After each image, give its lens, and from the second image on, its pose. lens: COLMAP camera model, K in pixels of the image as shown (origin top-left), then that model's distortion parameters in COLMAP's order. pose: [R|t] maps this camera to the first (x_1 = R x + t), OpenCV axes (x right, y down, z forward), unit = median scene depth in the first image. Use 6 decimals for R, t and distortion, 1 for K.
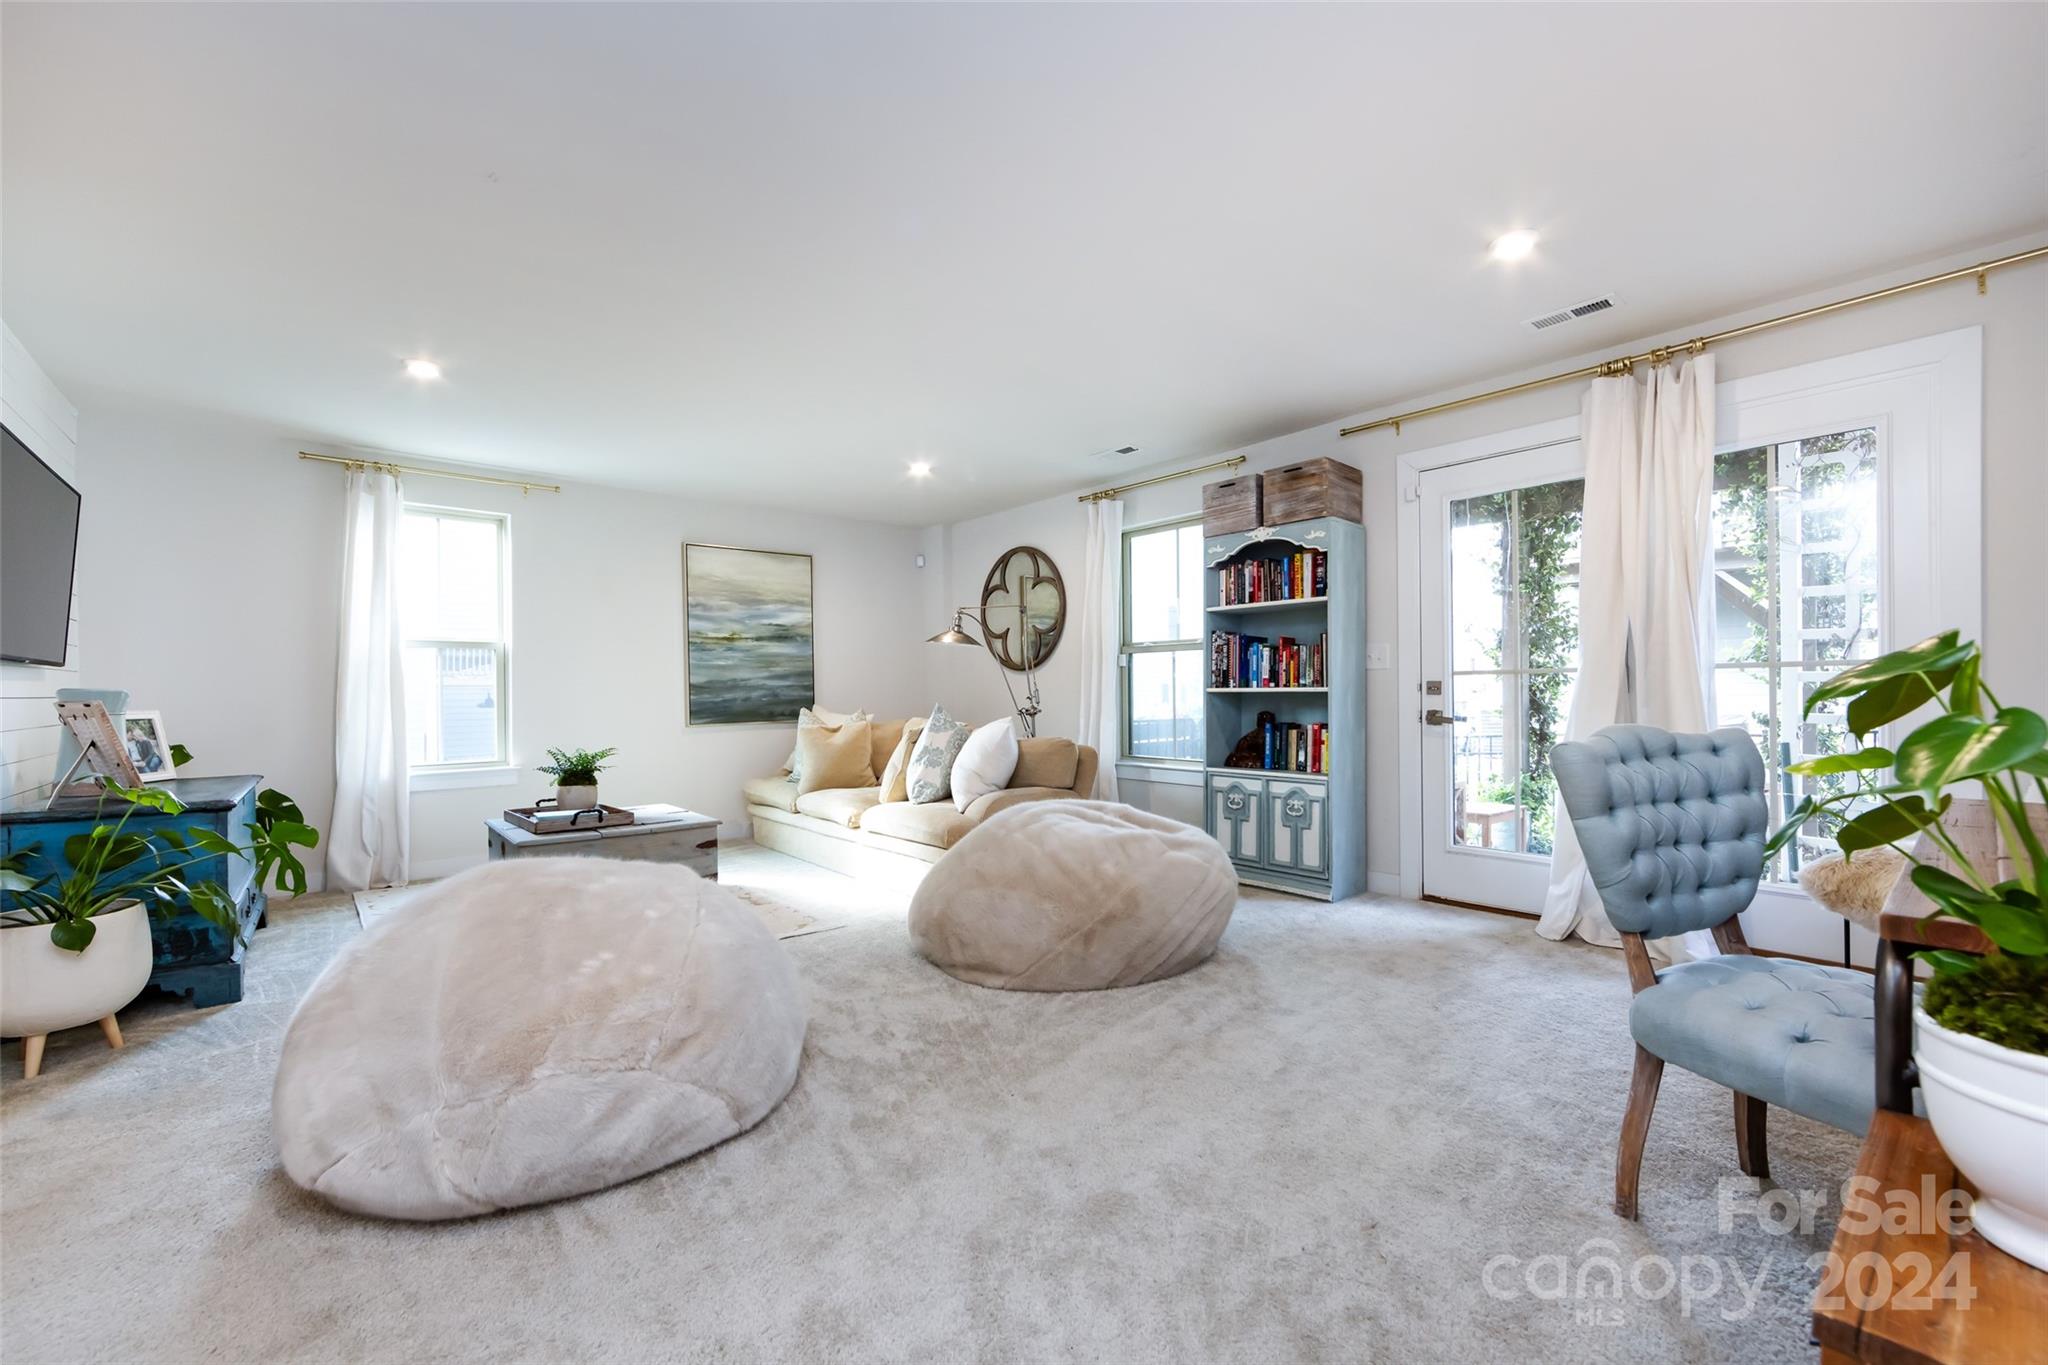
lens RADIAL K [[820.1, 0, 1023.2], [0, 820.1, 693.0], [0, 0, 1]] dist [-0.001382, 0.000146]
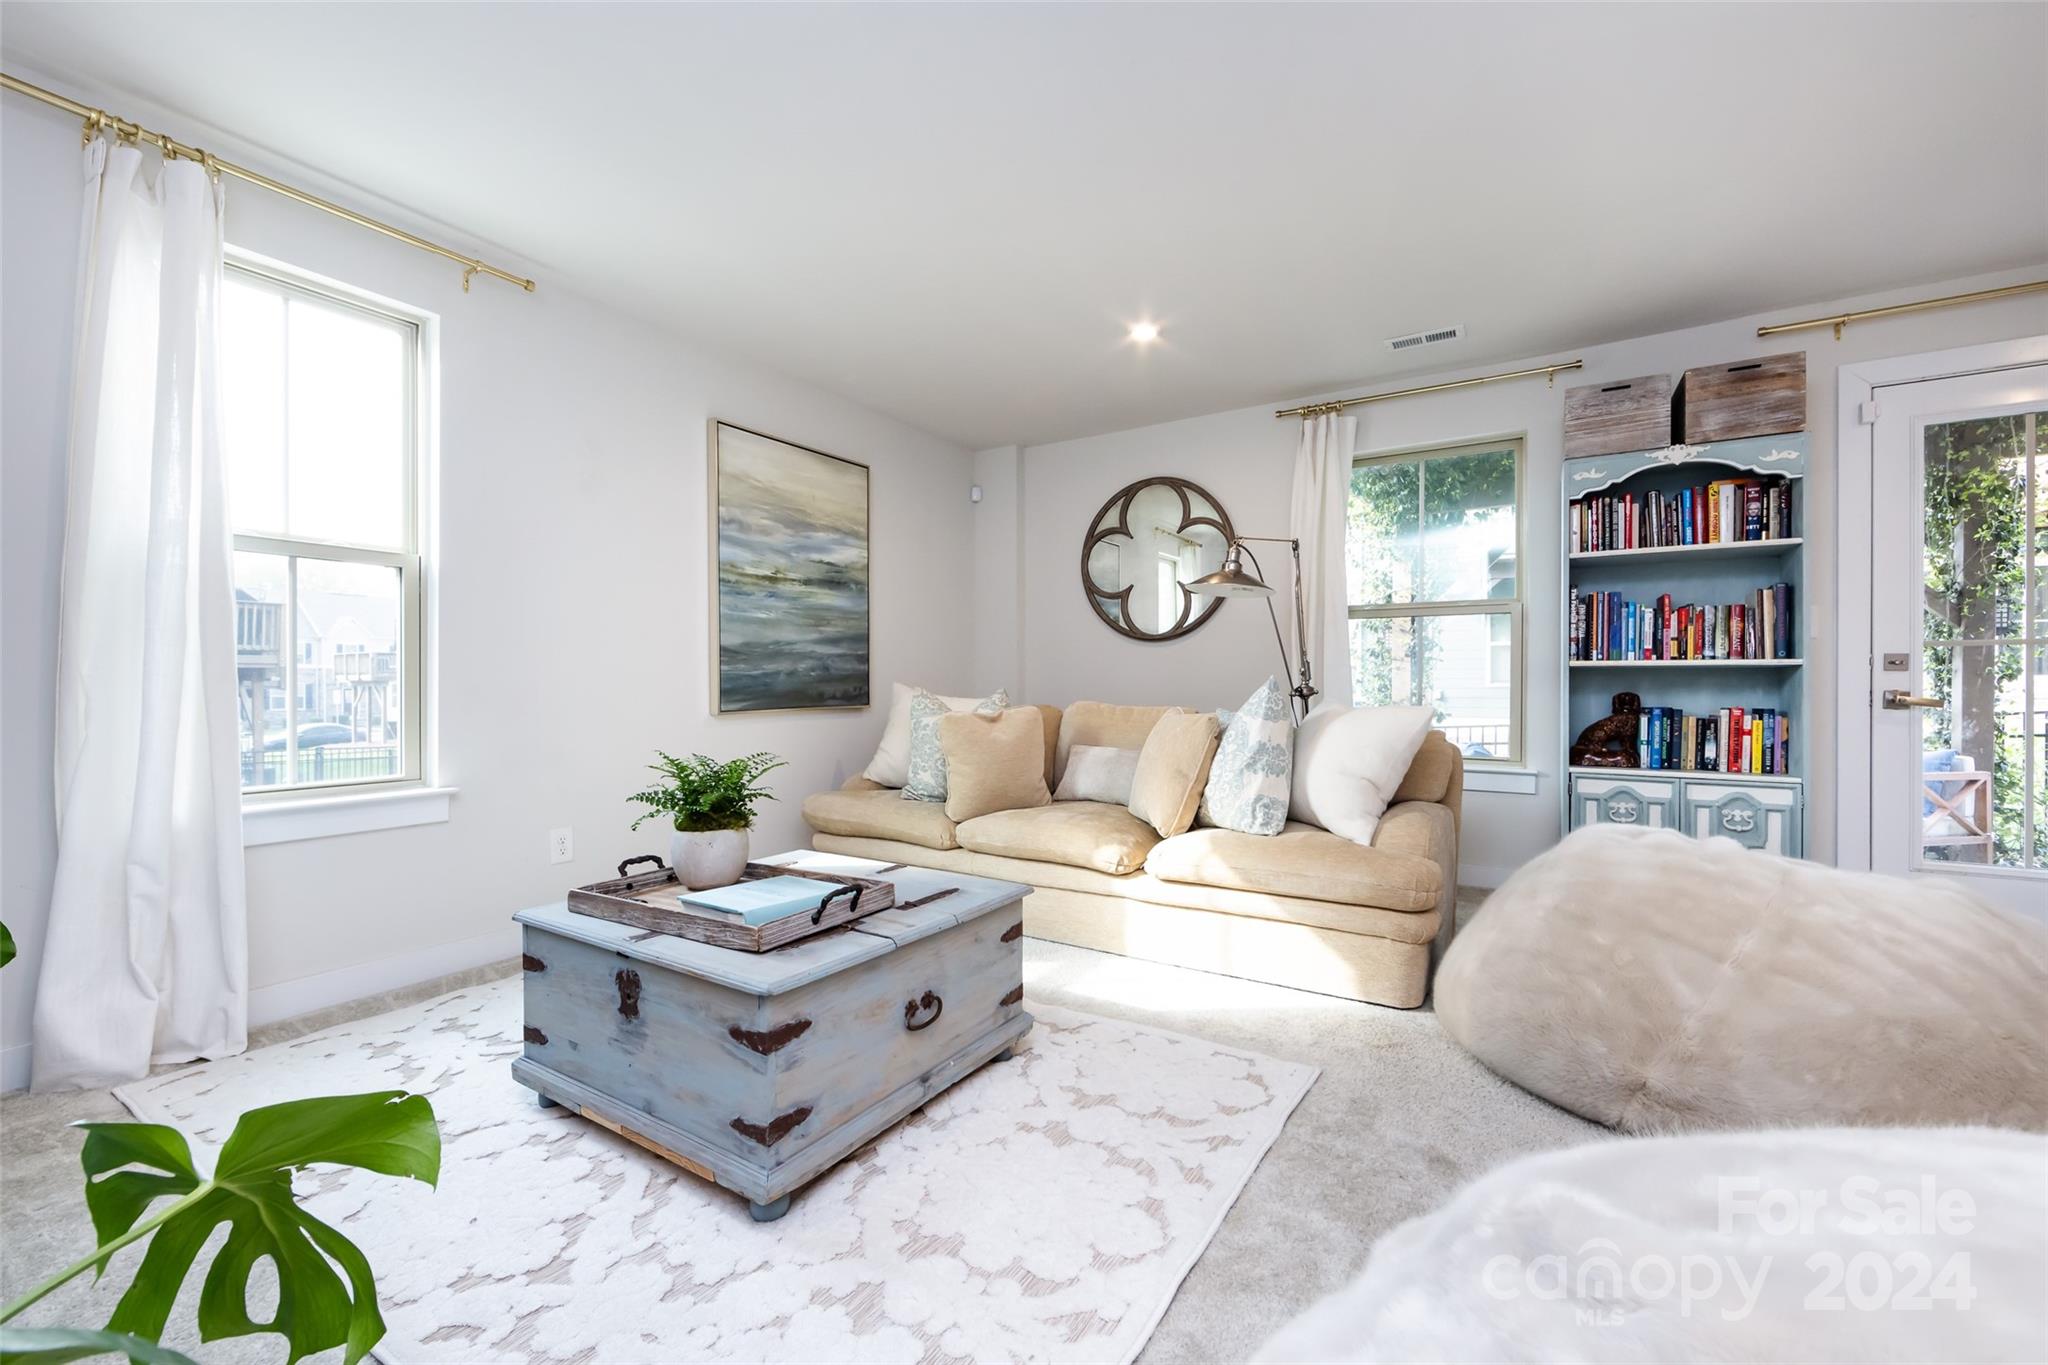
lens RADIAL K [[820.1, 0, 1027.1], [0, 820.1, 685.9], [0, 0, 1]] dist [-0.001382, 0.000146]
pose [[0.957692, 0.010249, 0.287614, -0.410136], [-0.009793, 0.999947, -0.003024, 0.021430], [-0.287630, 0.000080, 0.957742, 0.380105]]
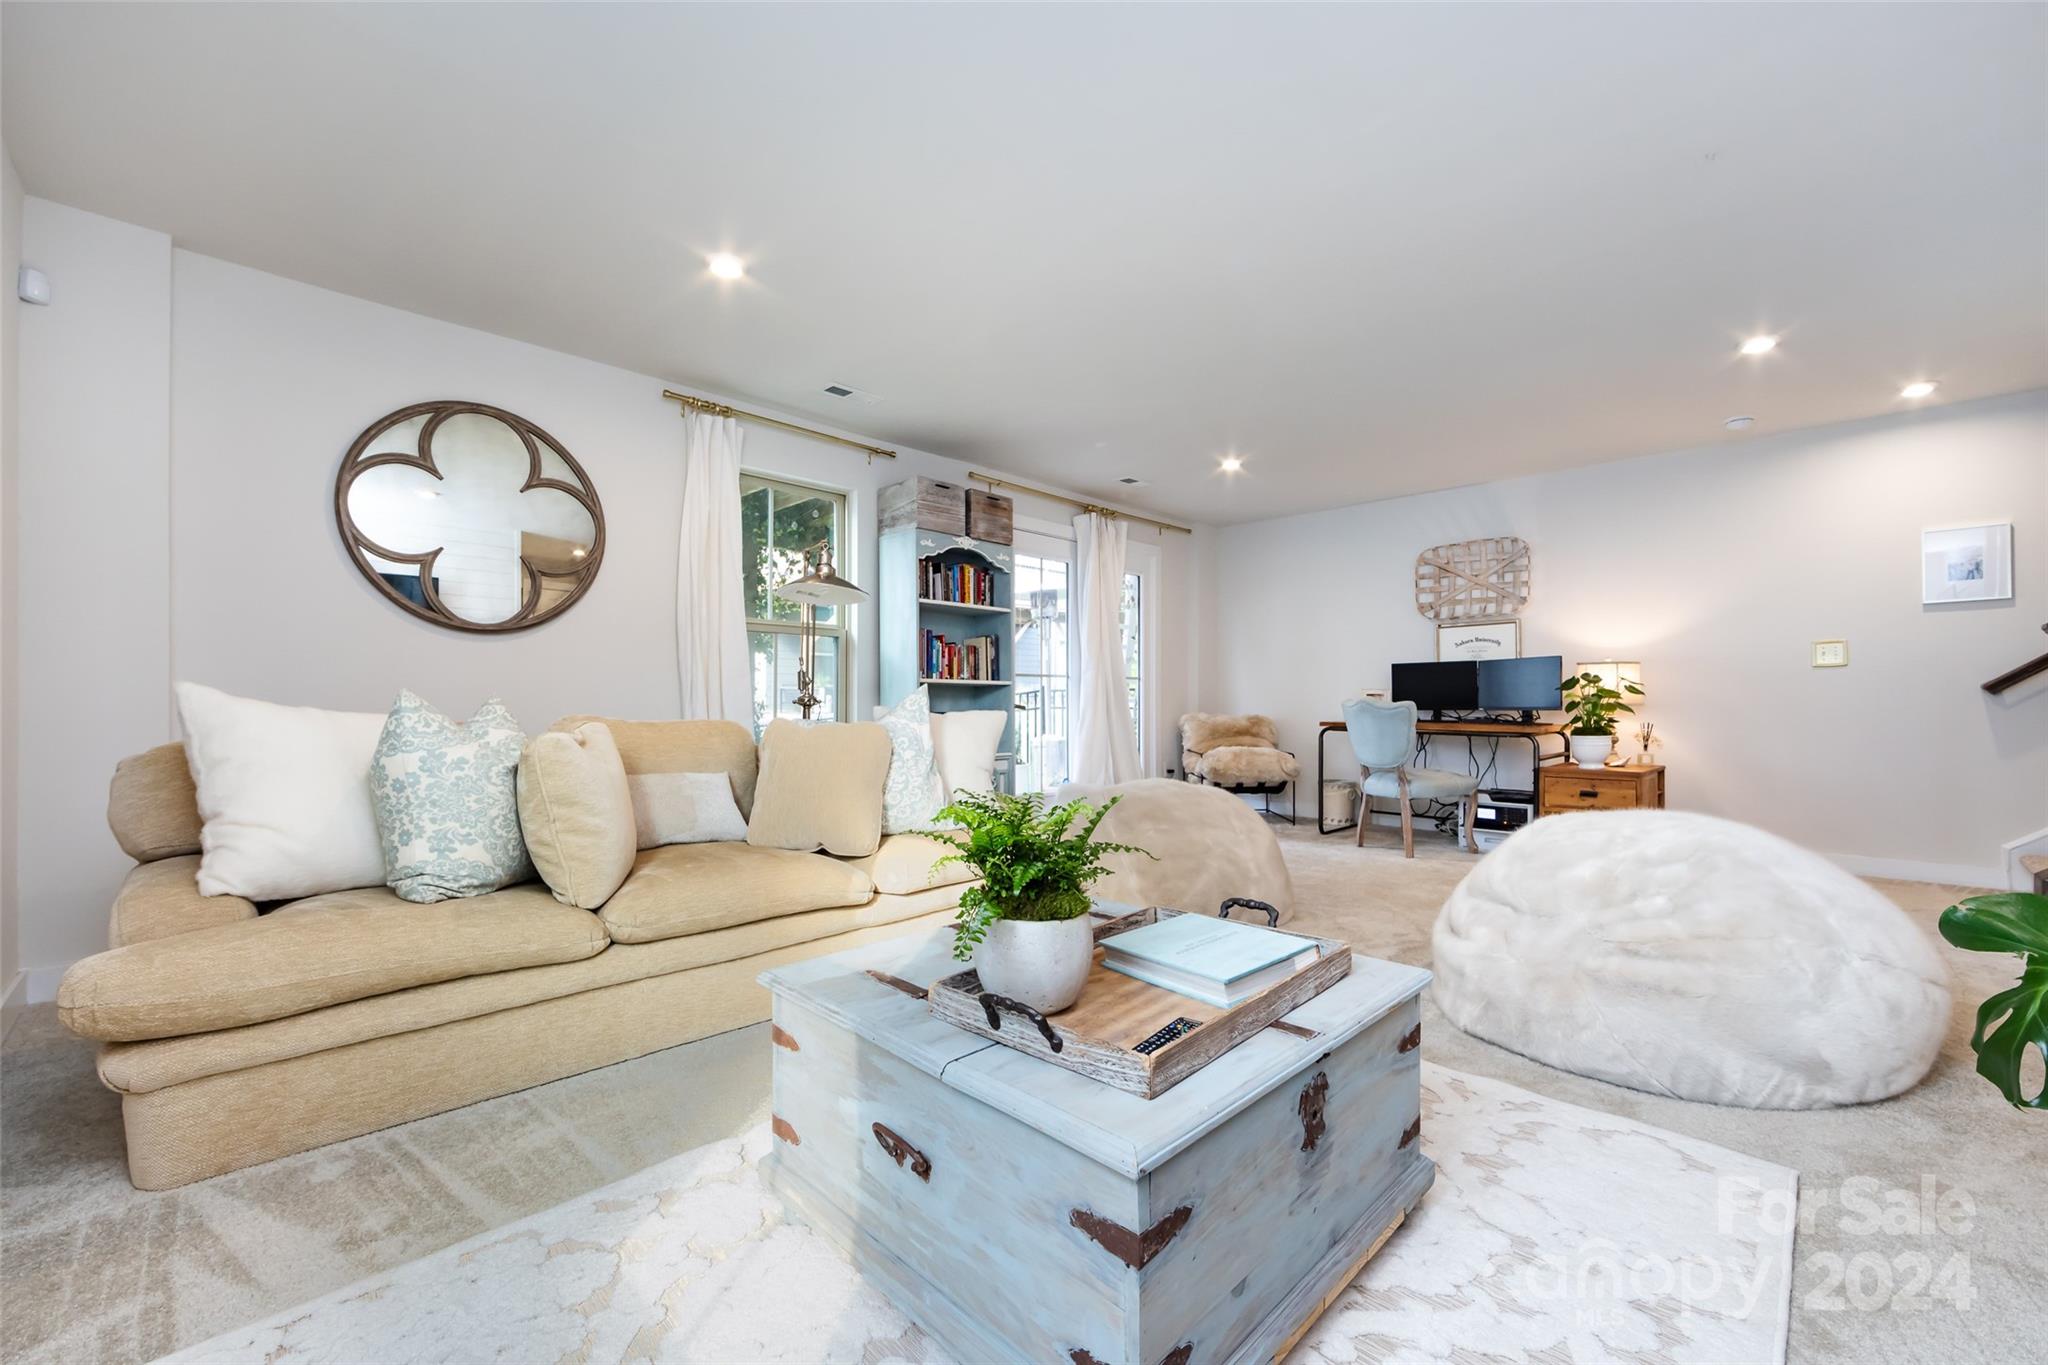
lens RADIAL K [[820.1, 0, 1018.9], [0, 820.1, 698.2], [0, 0, 1]] dist [-0.001382, 0.000146]
pose [[-0.068826, 0.015112, 0.997514, -0.697104], [0.002712, 0.999884, -0.014961, 0.030726], [-0.997625, 0.001675, -0.068859, 0.841098]]
